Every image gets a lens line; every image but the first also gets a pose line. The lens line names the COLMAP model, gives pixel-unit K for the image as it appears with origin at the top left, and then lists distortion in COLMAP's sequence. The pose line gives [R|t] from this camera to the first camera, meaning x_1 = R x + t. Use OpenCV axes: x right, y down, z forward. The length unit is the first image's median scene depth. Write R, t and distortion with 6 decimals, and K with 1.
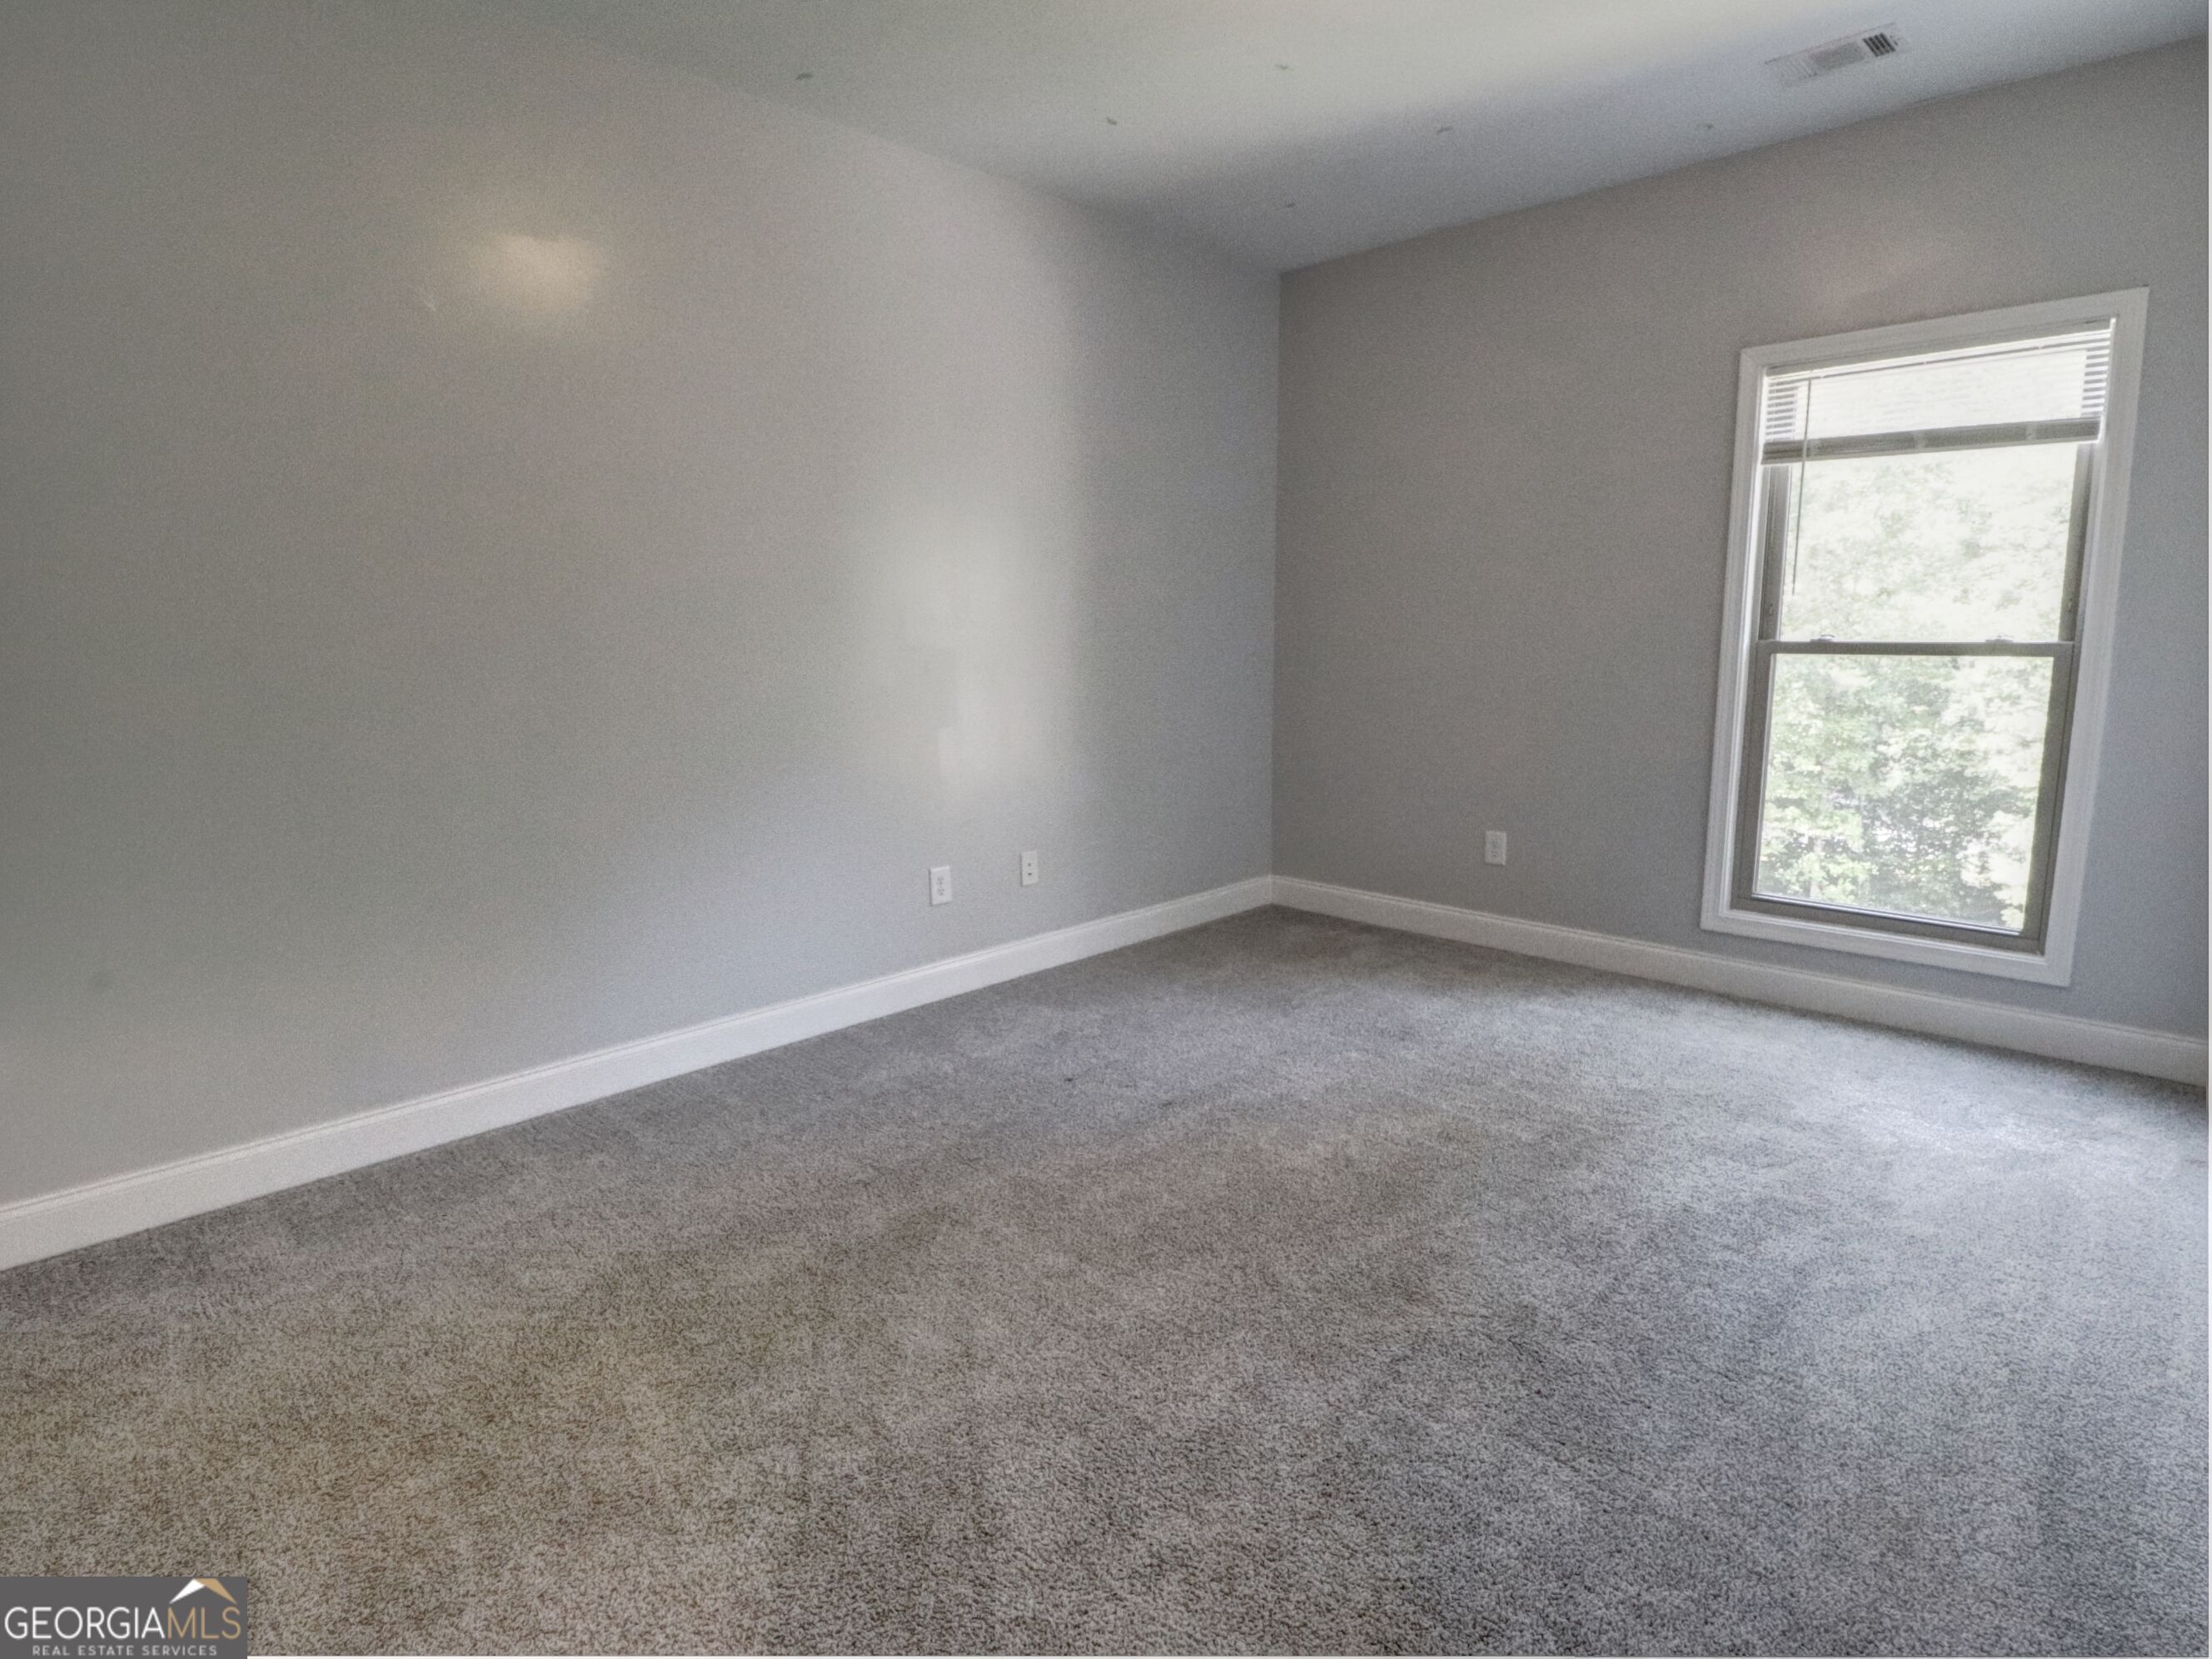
lens RADIAL K [[1165.4, 0, 1108.9], [0, 1165.4, 811.2], [0, 0, 1]] dist [0.003899, -0.015454]
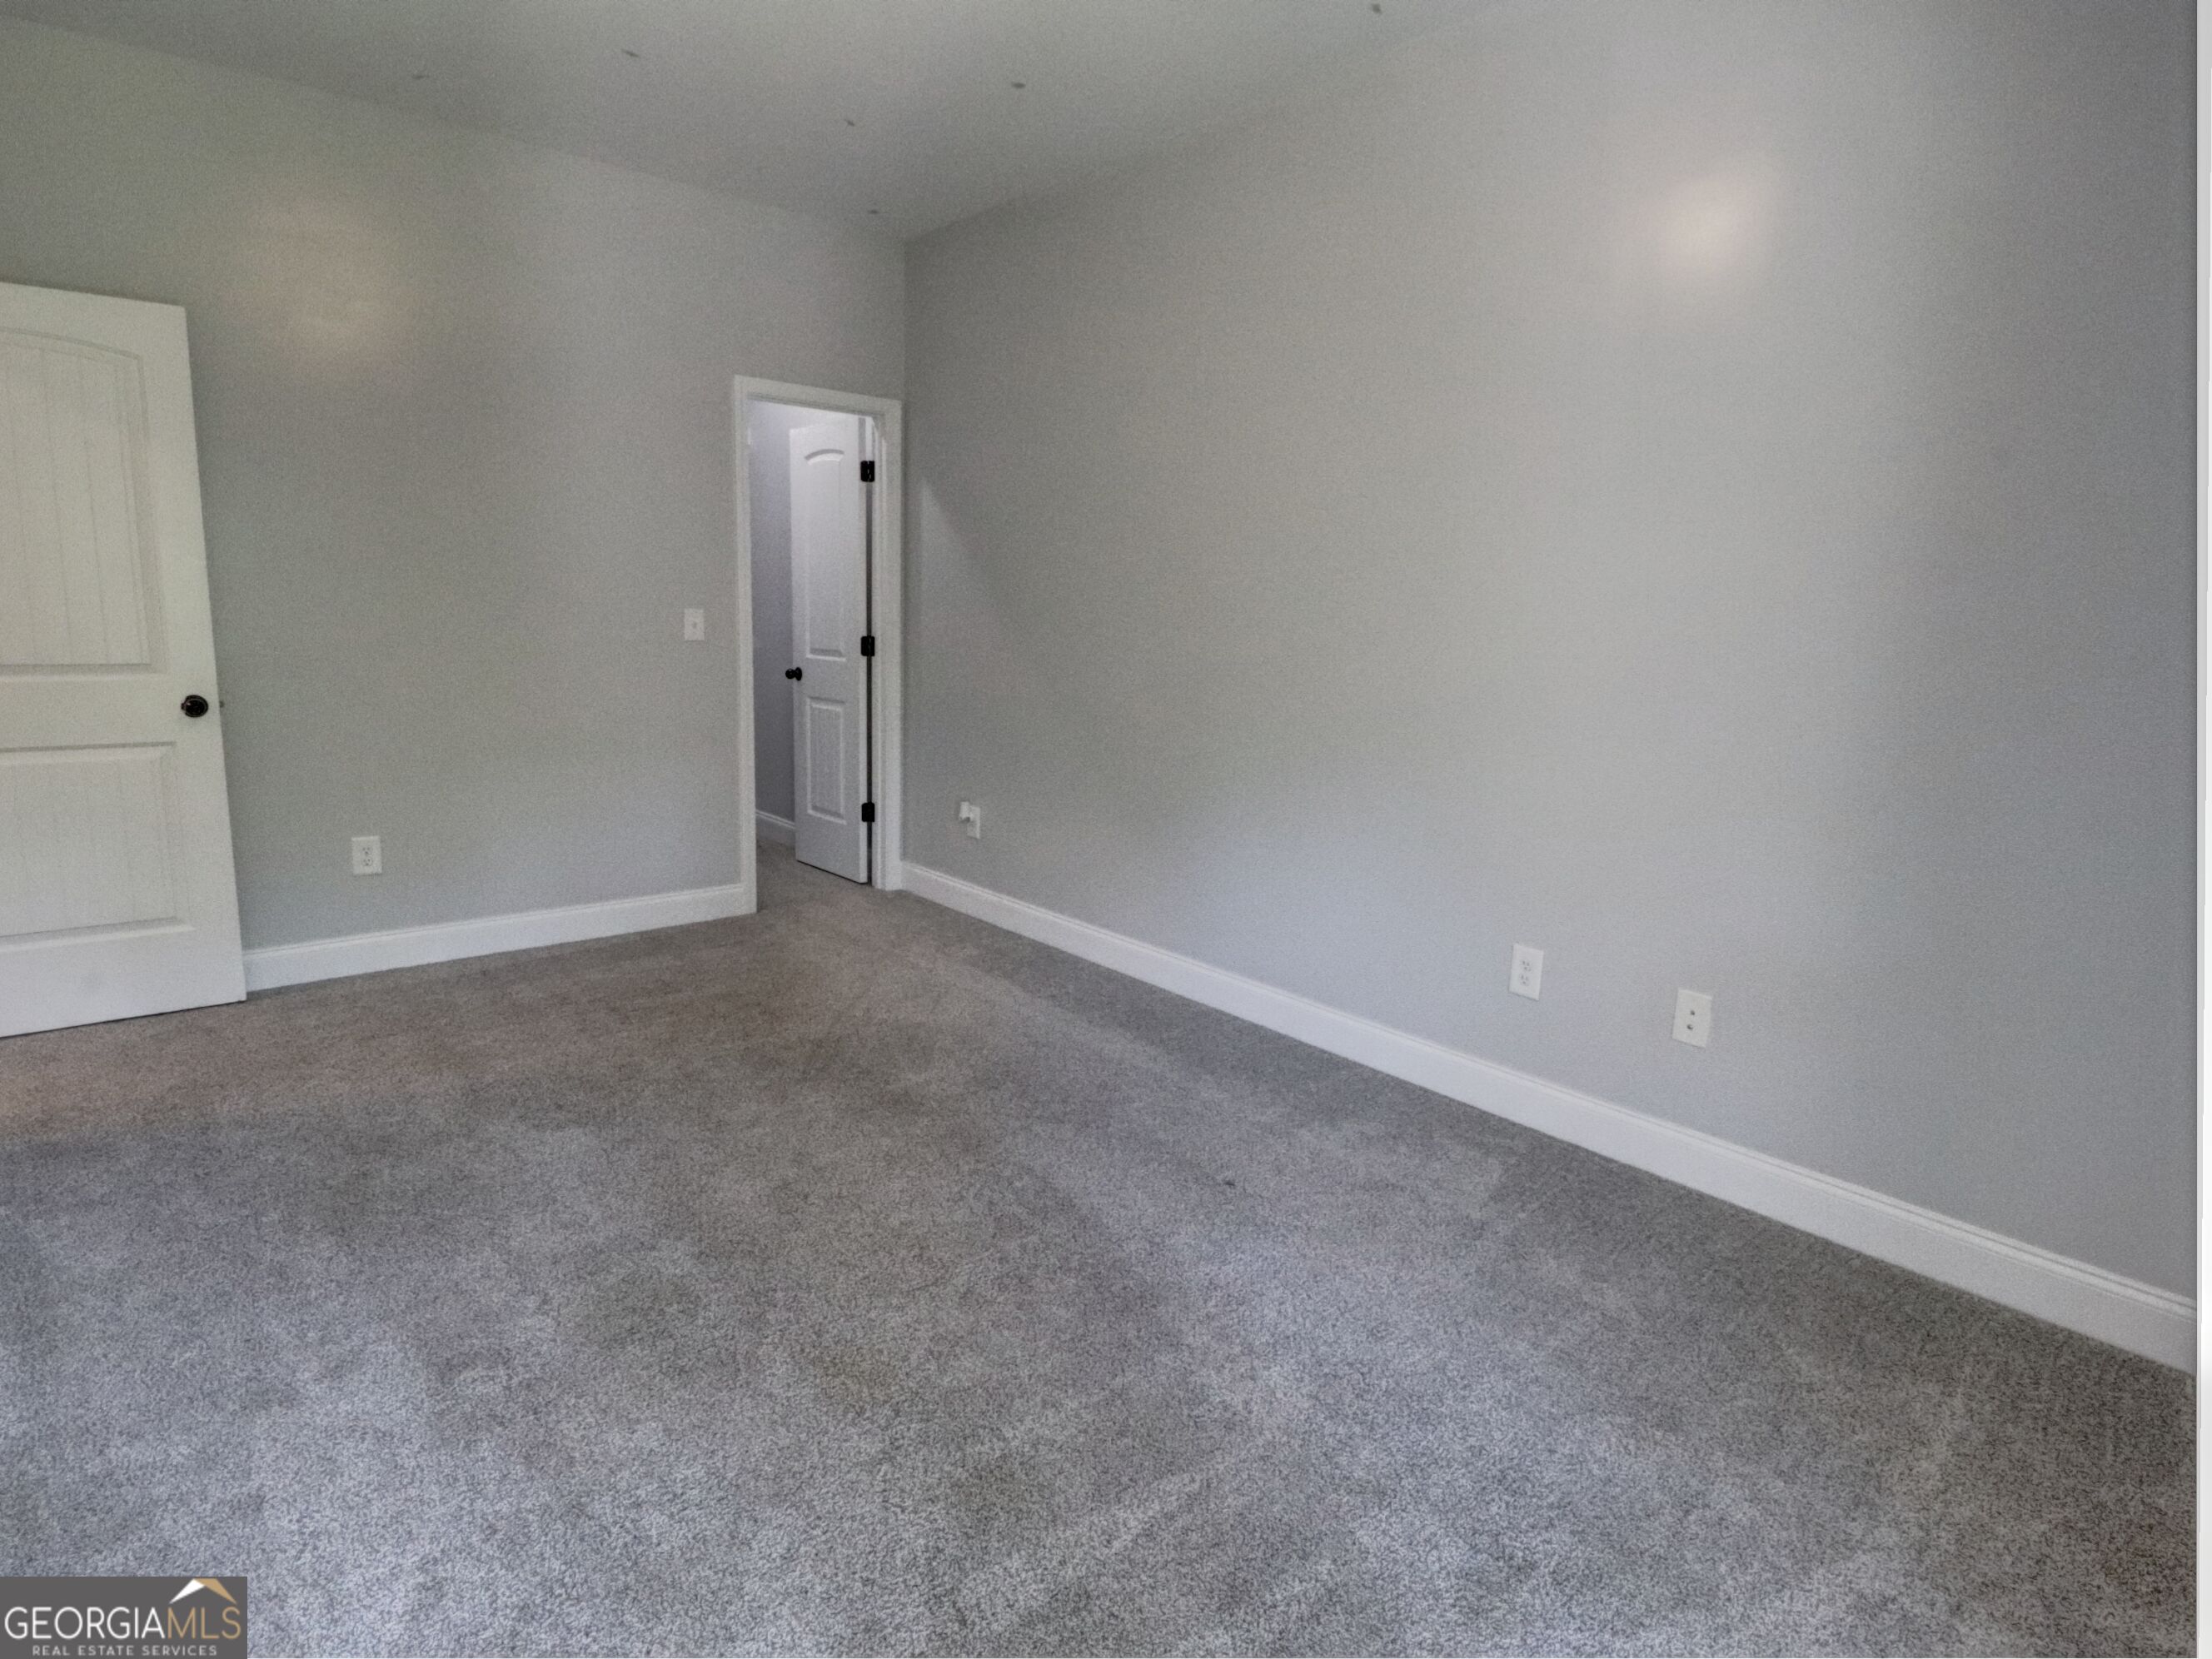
lens RADIAL K [[1165.4, 0, 1108.9], [0, 1165.4, 811.2], [0, 0, 1]] dist [0.003899, -0.015454]
pose [[-0.094120, 0.169469, -0.981031, 0.461221], [-0.183781, 0.965512, 0.184420, -0.096145], [0.978451, 0.197652, -0.059728, 0.588867]]
